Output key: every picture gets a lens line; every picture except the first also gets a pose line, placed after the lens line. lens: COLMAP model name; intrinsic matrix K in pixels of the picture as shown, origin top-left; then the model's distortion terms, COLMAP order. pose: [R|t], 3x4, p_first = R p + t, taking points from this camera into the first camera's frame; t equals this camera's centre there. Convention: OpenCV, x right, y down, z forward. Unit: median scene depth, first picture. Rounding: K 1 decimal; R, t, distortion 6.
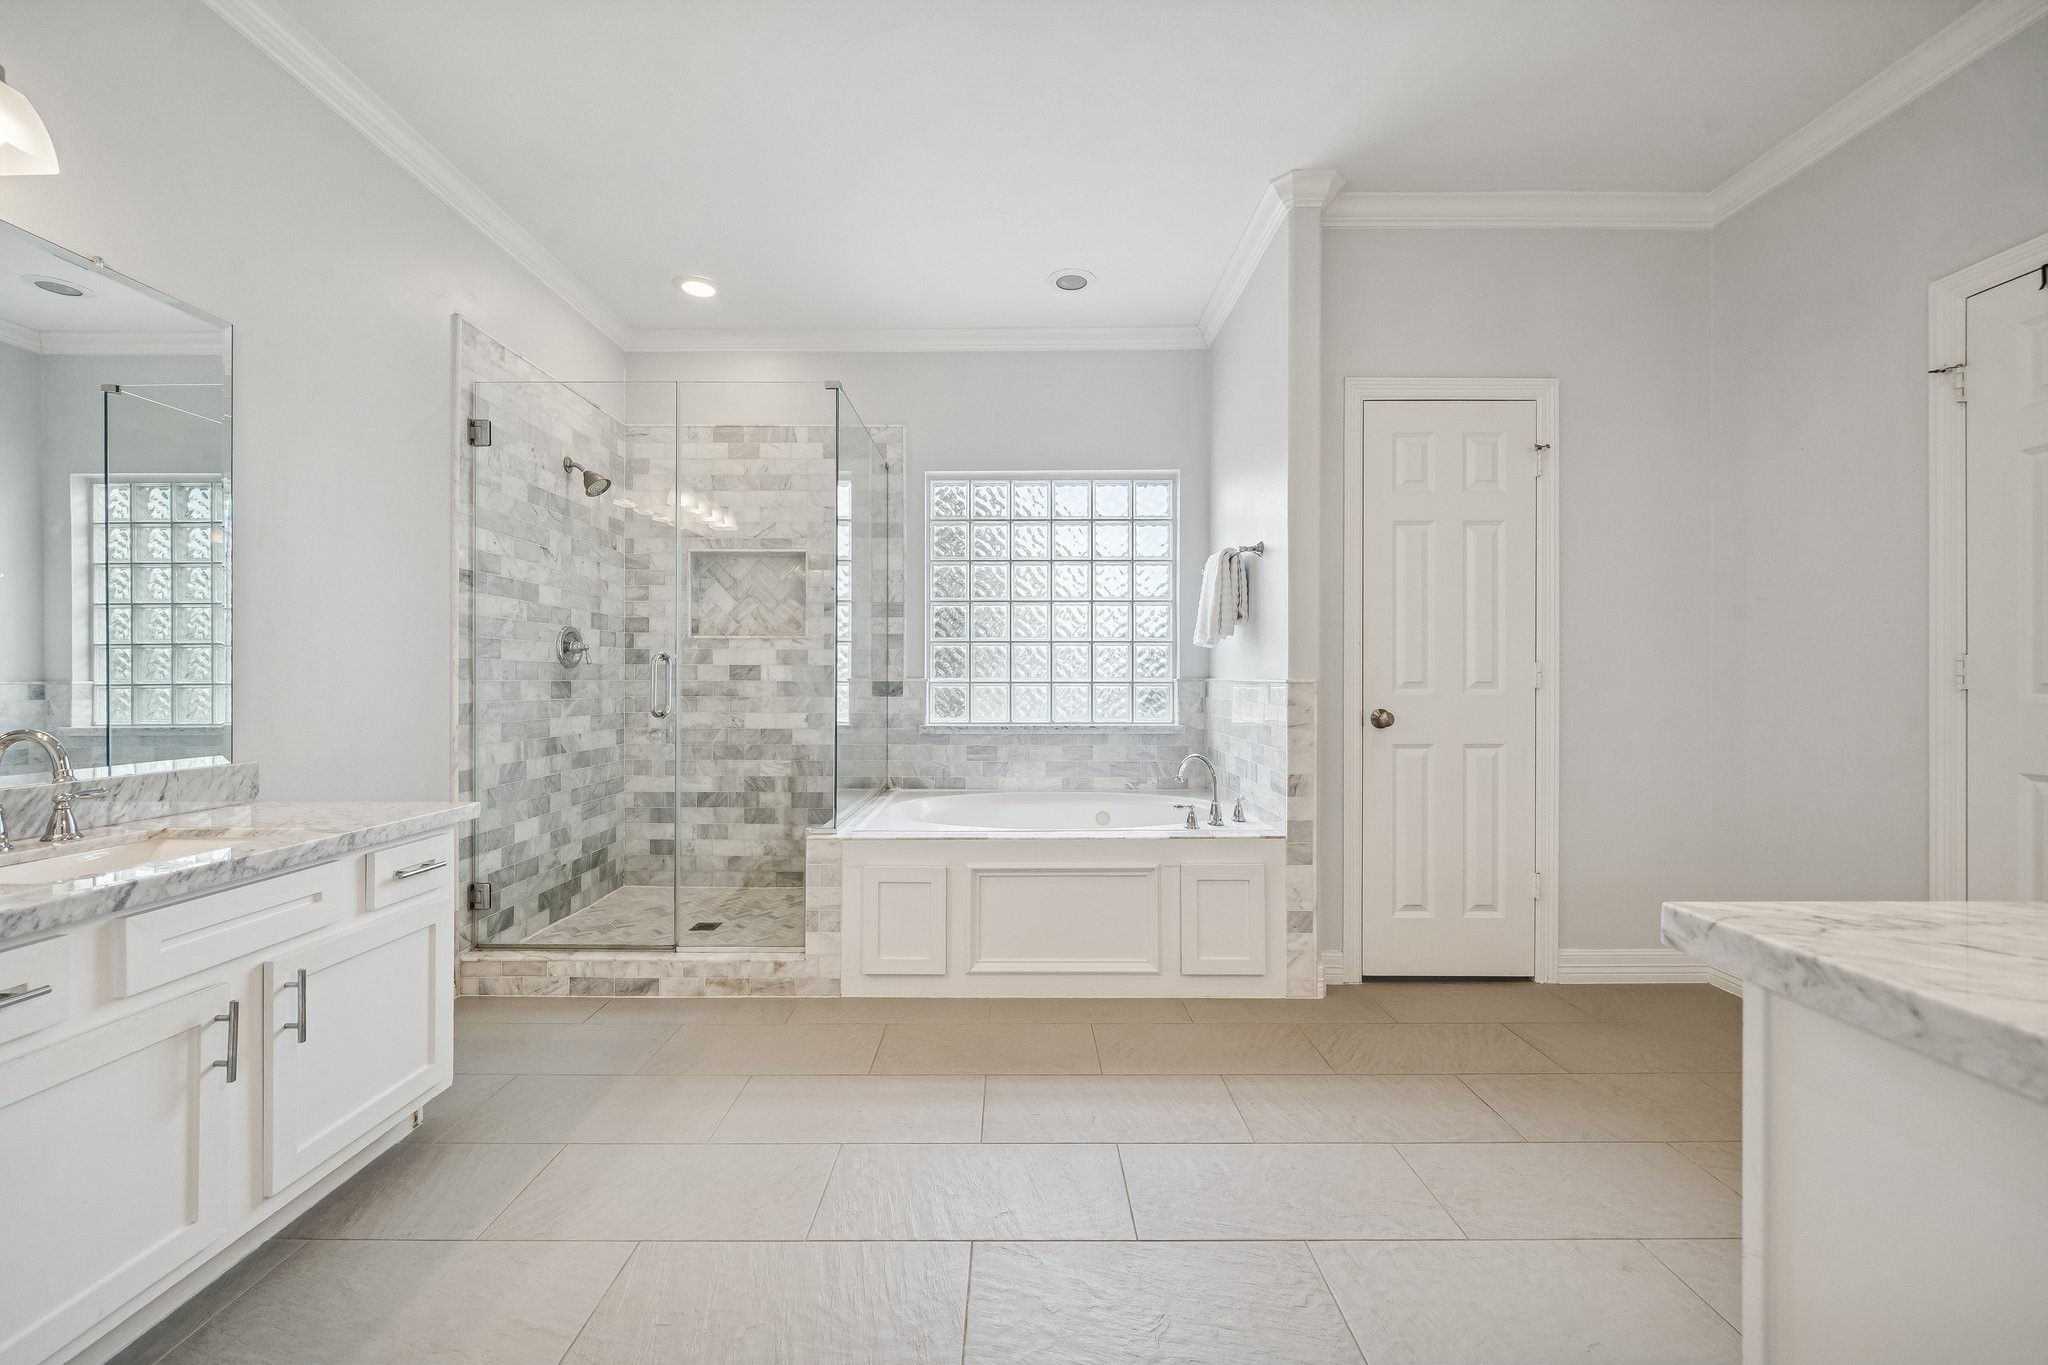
lens RADIAL K [[779.5, 0, 1032.7], [0, 779.5, 677.9], [0, 0, 1]] dist [-0.009639, 0.000115]
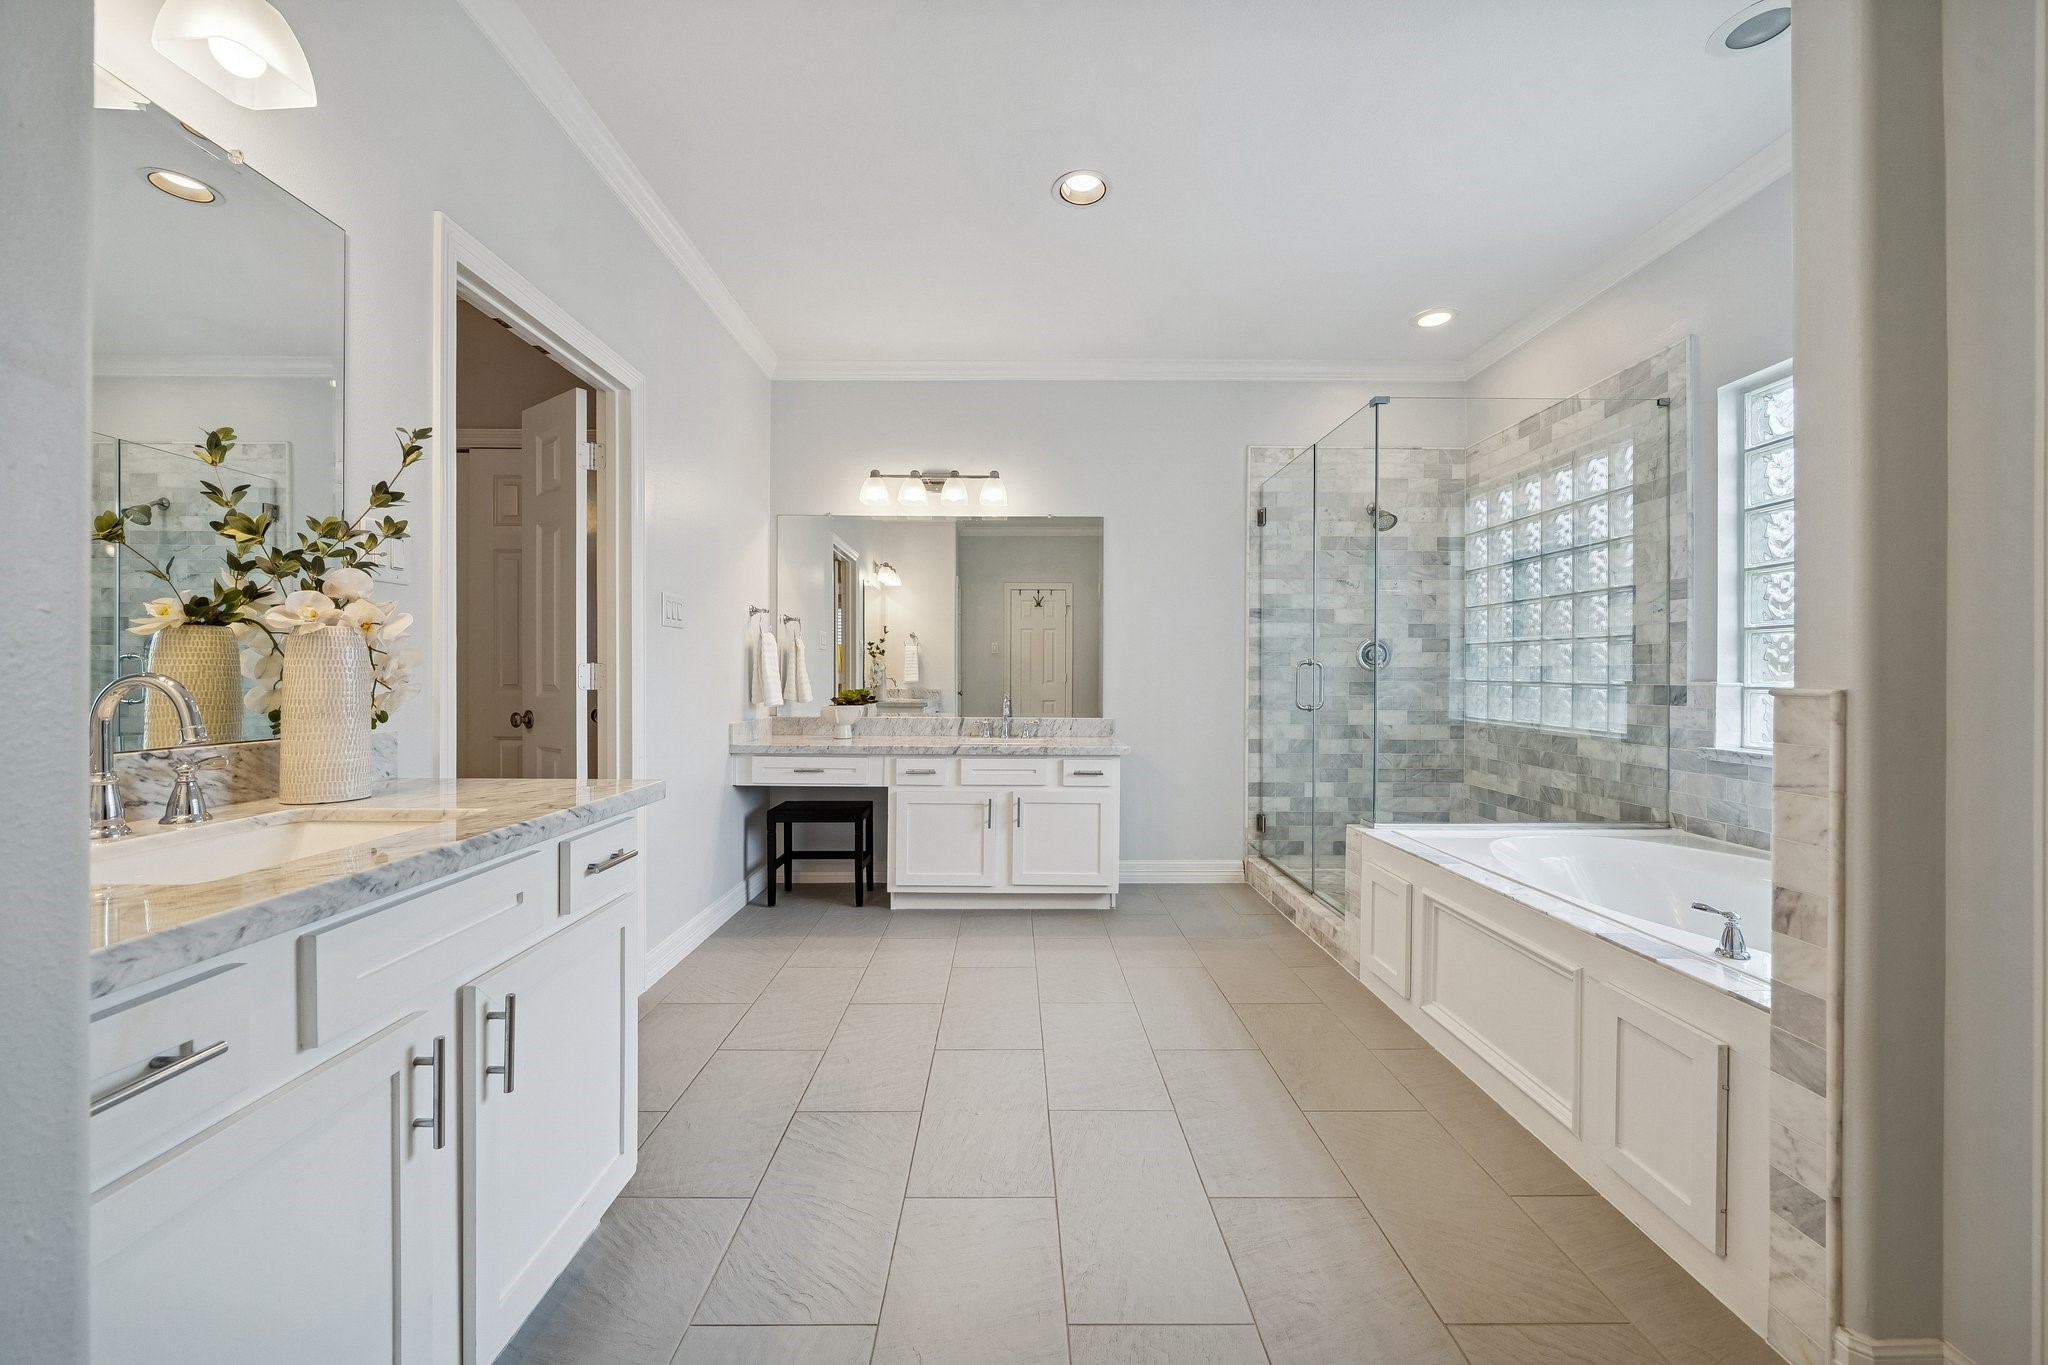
lens RADIAL K [[779.5, 0, 1025.1], [0, 779.5, 679.2], [0, 0, 1]] dist [-0.009639, 0.000115]
pose [[0.003208, 0.003589, -0.999988, 0.647586], [-0.002631, 0.999990, 0.003580, -0.003172], [0.999991, 0.002620, 0.003218, 0.428763]]
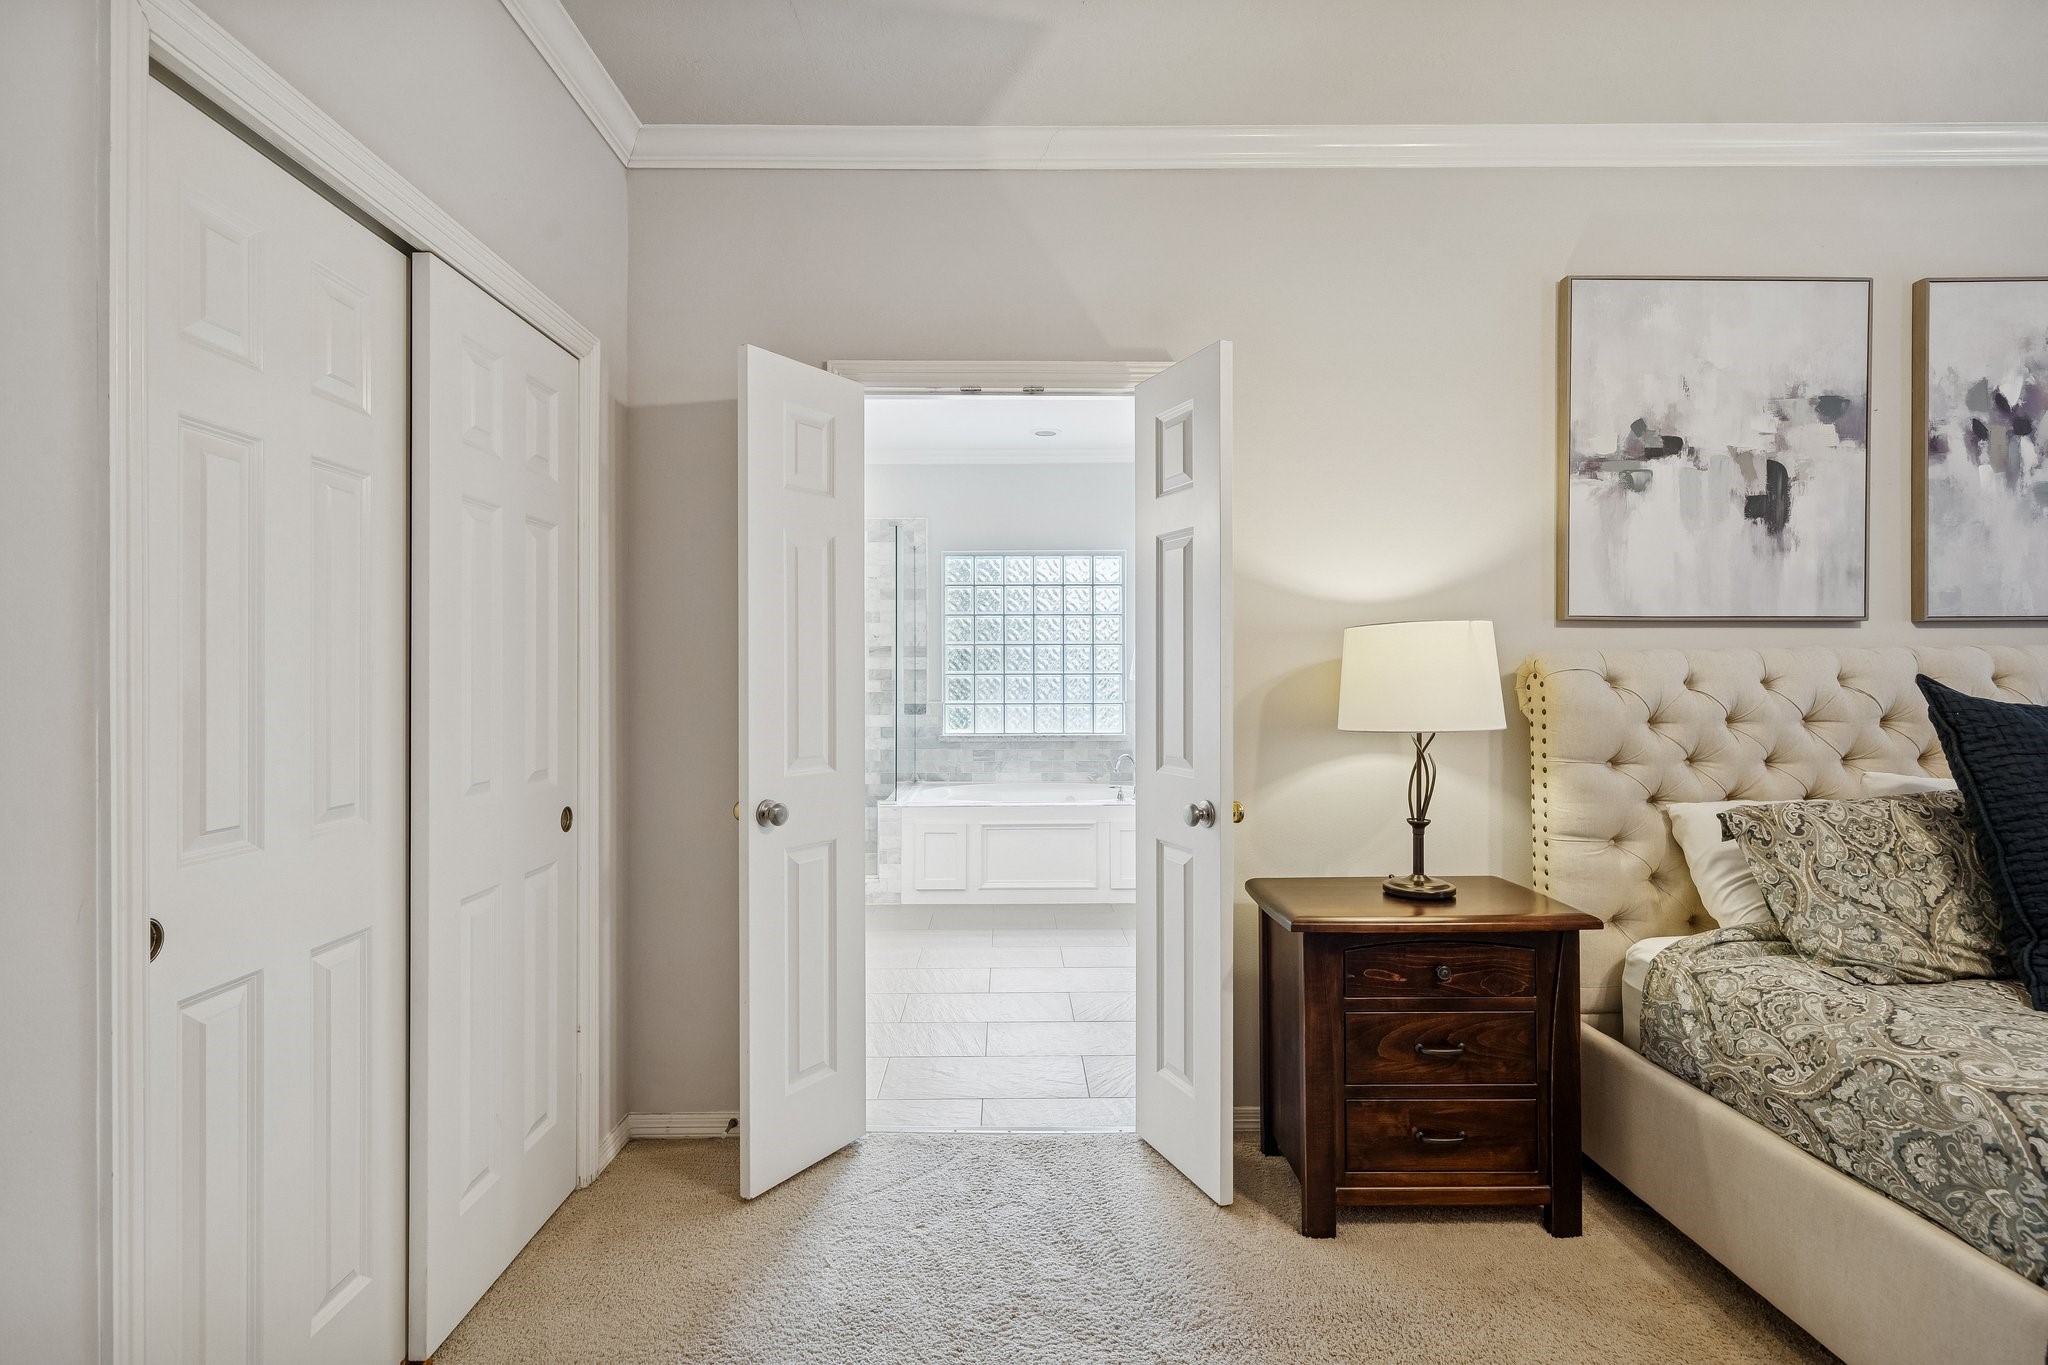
lens RADIAL K [[905.5, 0, 1018.0], [0, 905.5, 678.6], [0, 0, 1]] dist [-0.000296, 0.000004]
pose [[0.999976, -0.002880, -0.006225, 0.007152], [0.002884, 0.999996, 0.000667, -0.046543], [0.006223, -0.000685, 0.999980, -0.696210]]
